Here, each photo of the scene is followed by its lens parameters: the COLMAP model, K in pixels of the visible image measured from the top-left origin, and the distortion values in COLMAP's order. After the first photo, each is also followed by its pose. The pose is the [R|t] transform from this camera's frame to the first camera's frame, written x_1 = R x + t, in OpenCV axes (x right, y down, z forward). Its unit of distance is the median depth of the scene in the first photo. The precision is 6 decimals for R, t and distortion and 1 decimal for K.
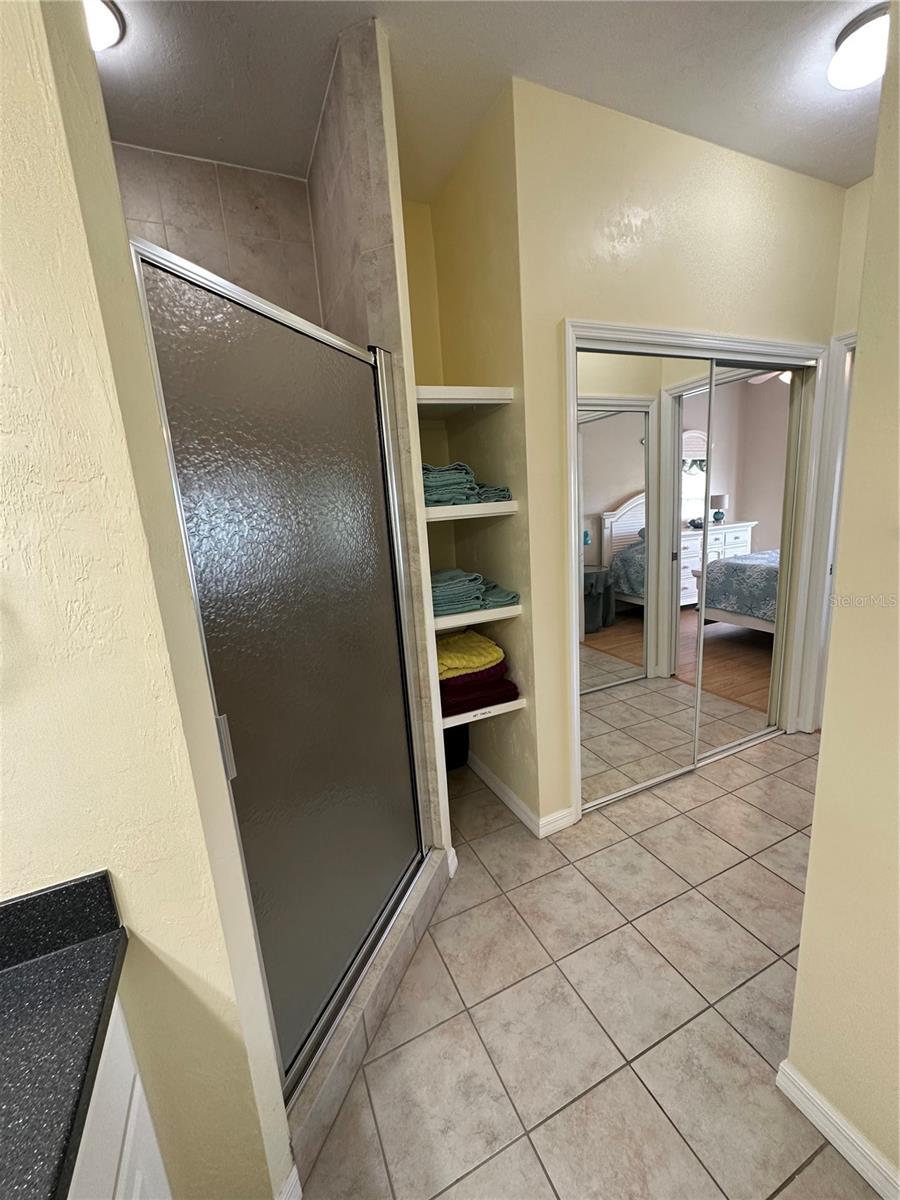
lens RADIAL K [[480.6, 0, 451.1], [0, 480.6, 599.5], [0, 0, 1]] dist [-0.002868, 0.000290]
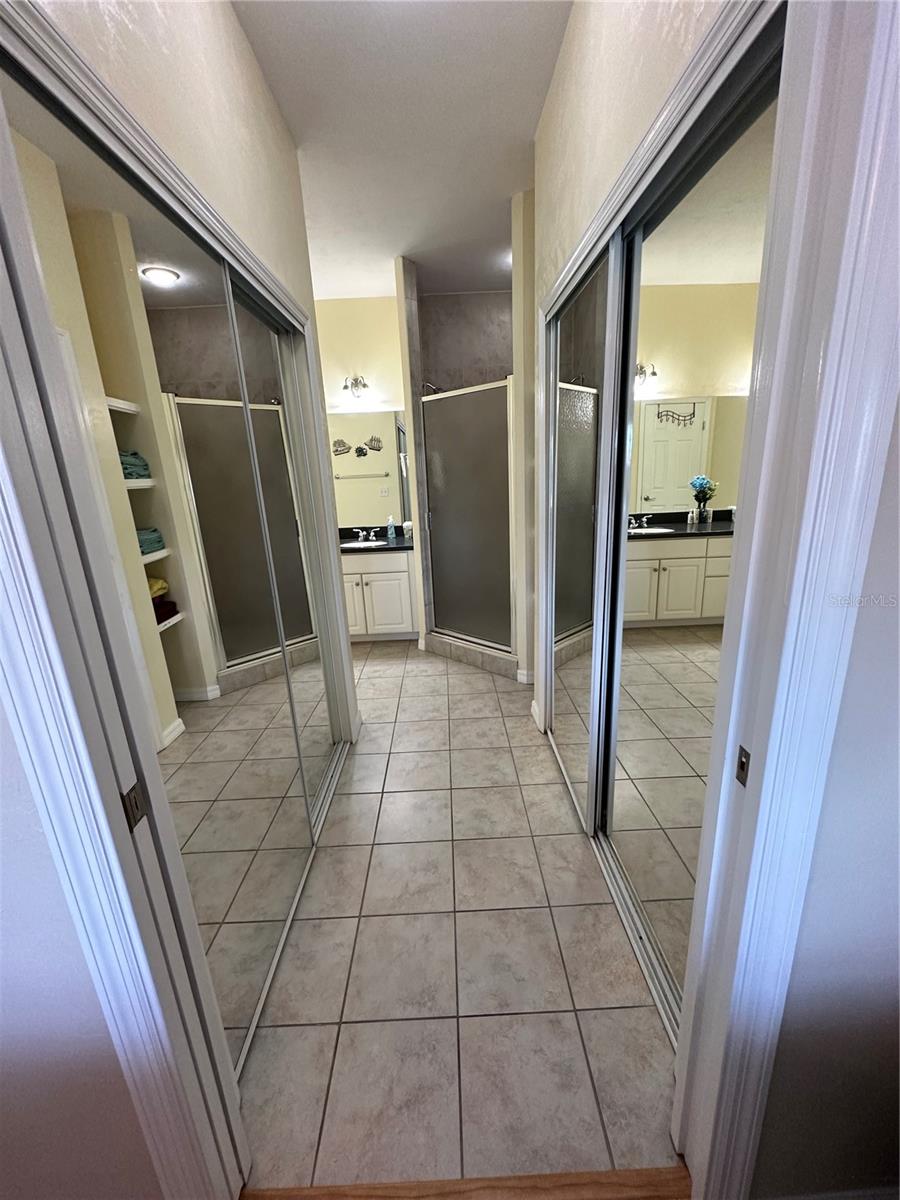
lens RADIAL K [[480.6, 0, 452.0], [0, 480.6, 601.5], [0, 0, 1]] dist [-0.002868, 0.000290]
pose [[-0.394849, 0.322523, -0.860275, 1.500679], [-0.119202, 0.910459, 0.396049, -0.335107], [0.910980, 0.258926, -0.321049, 1.283479]]
